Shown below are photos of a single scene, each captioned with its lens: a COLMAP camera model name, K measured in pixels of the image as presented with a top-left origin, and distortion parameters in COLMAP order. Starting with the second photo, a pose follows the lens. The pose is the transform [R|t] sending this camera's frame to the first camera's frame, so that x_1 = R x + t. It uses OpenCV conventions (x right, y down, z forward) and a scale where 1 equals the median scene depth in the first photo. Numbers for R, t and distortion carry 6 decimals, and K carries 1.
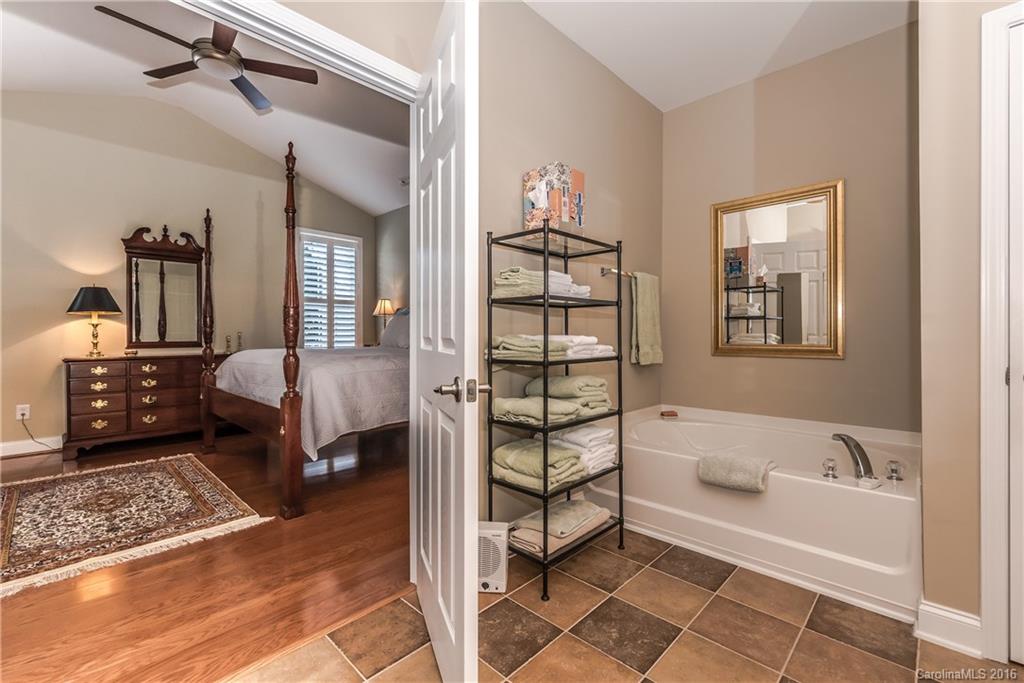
lens RADIAL K [[450.3, 0, 512.7], [0, 450.3, 337.5], [0, 0, 1]] dist [0.002083, -0.001229]
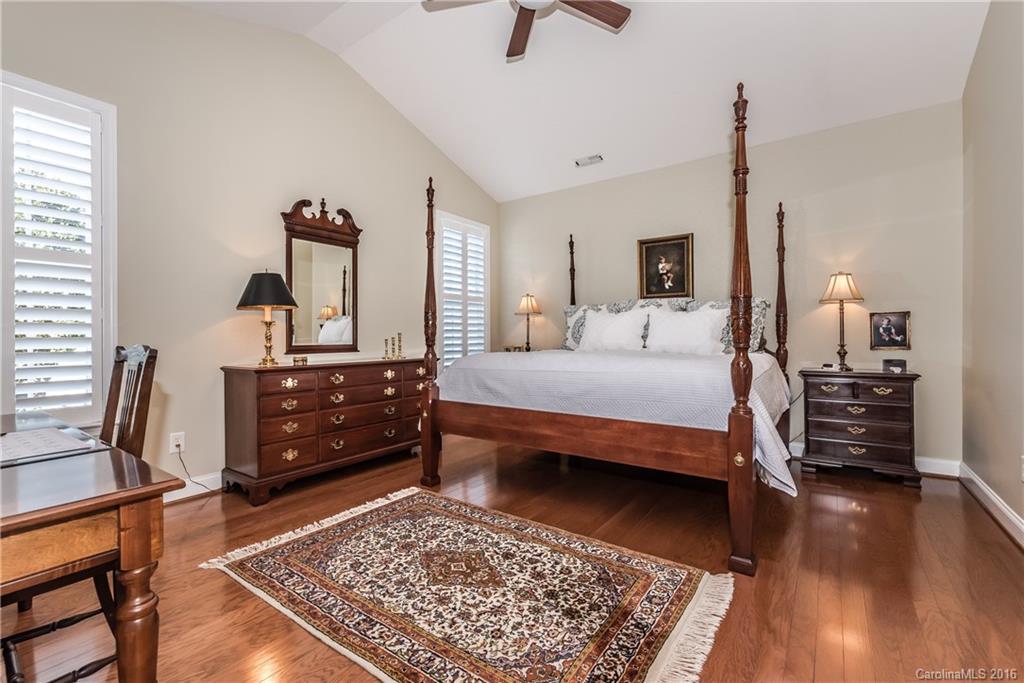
lens RADIAL K [[450.3, 0, 518.1], [0, 450.3, 333.3], [0, 0, 1]] dist [0.002083, -0.001229]
pose [[0.988623, -0.002275, 0.150400, -0.856803], [0.004686, 0.999866, -0.015672, 0.004414], [-0.150344, 0.016199, 0.988501, 0.257138]]
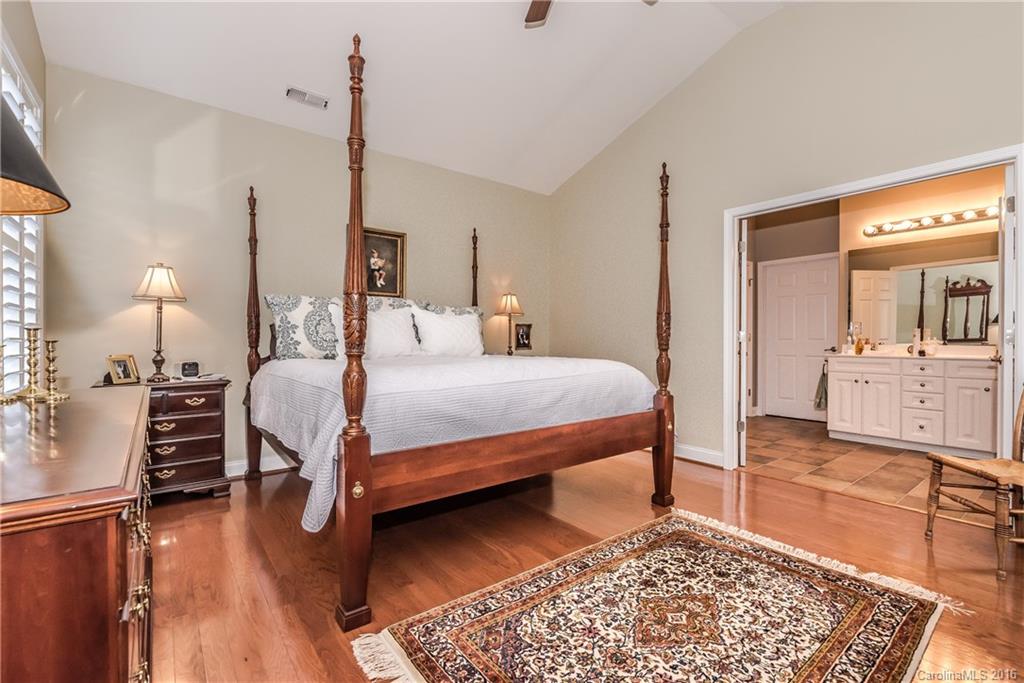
lens RADIAL K [[450.3, 0, 512.6], [0, 450.3, 345.5], [0, 0, 1]] dist [0.002083, -0.001229]
pose [[0.133924, -0.017516, 0.990837, -1.422787], [0.002962, 0.999846, 0.017275, -0.010968], [-0.990987, 0.000621, 0.133955, 1.063777]]
